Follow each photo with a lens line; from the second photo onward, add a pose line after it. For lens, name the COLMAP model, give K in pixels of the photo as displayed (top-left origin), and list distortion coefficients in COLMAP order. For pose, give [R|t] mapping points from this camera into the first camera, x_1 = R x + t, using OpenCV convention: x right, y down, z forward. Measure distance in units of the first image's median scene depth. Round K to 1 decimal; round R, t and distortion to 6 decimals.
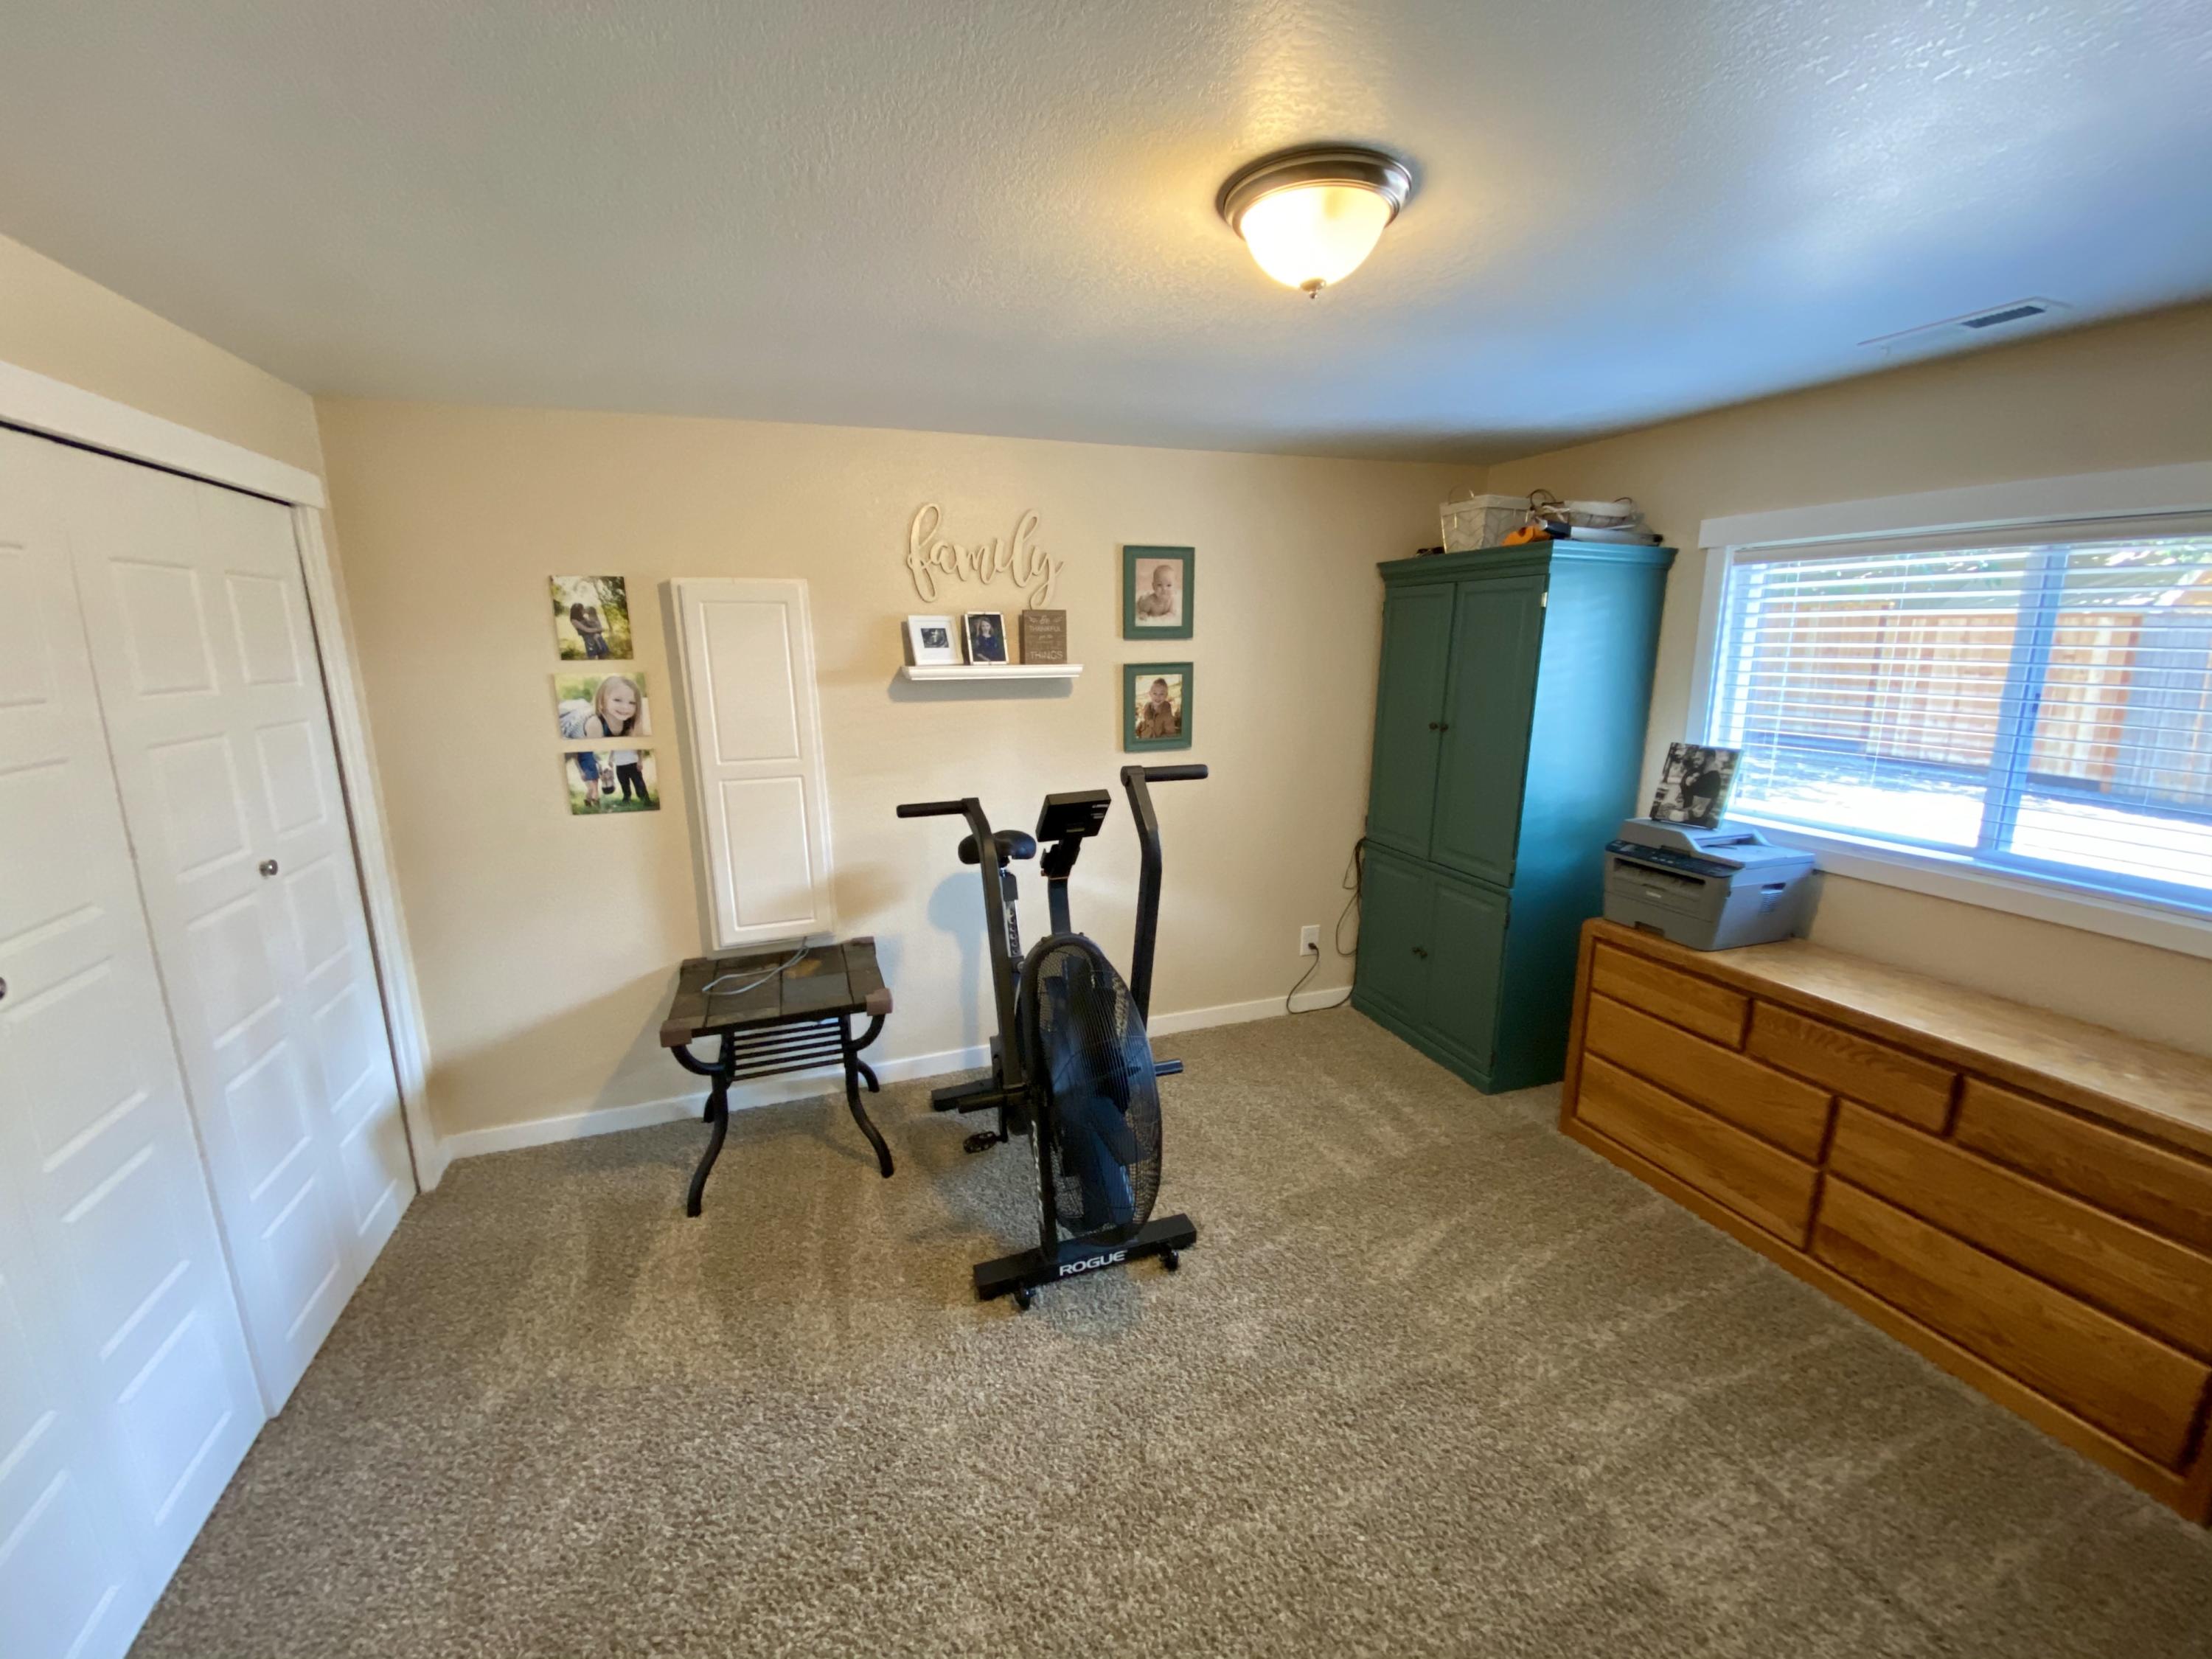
lens RADIAL K [[889.1, 0, 1086.2], [0, 889.1, 834.2], [0, 0, 1]] dist [0.010657, -0.015011]
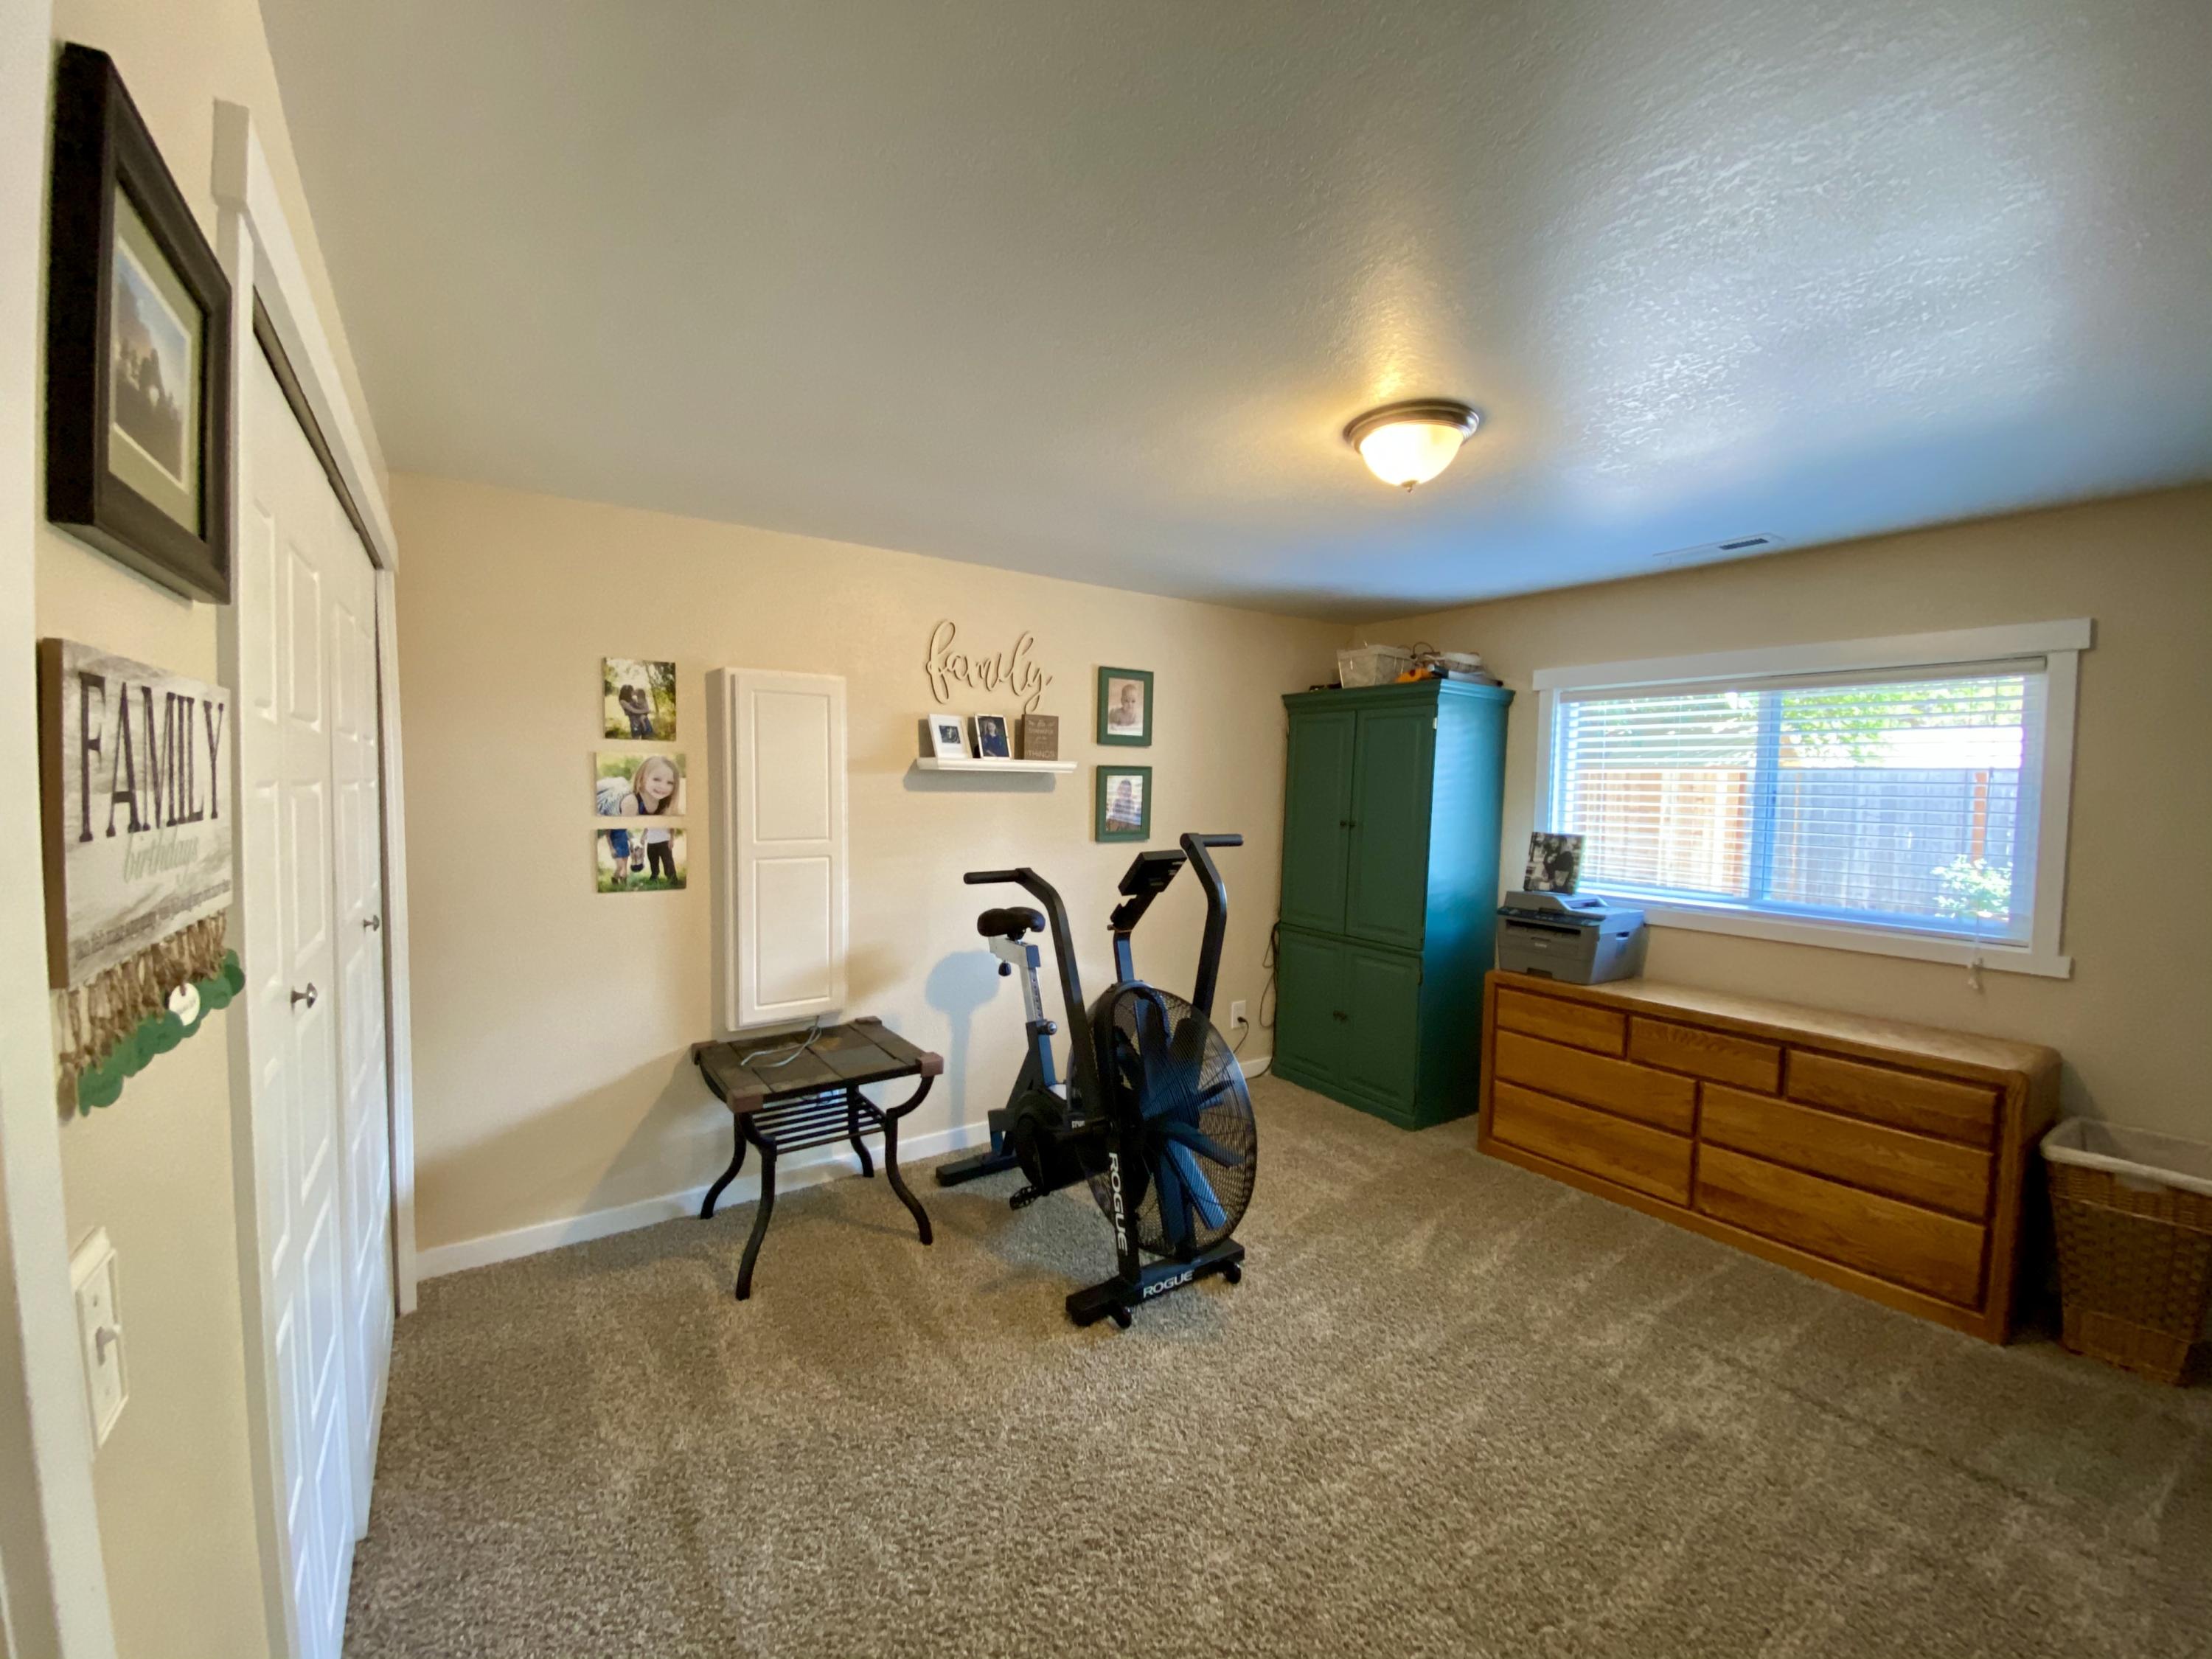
lens RADIAL K [[889.1, 0, 1089.5], [0, 889.1, 833.5], [0, 0, 1]] dist [0.010657, -0.015011]
pose [[0.967953, 0.011011, 0.250891, -0.317285], [0.027944, 0.988111, -0.151179, 0.083360], [-0.249572, 0.153345, 0.956137, -0.095384]]
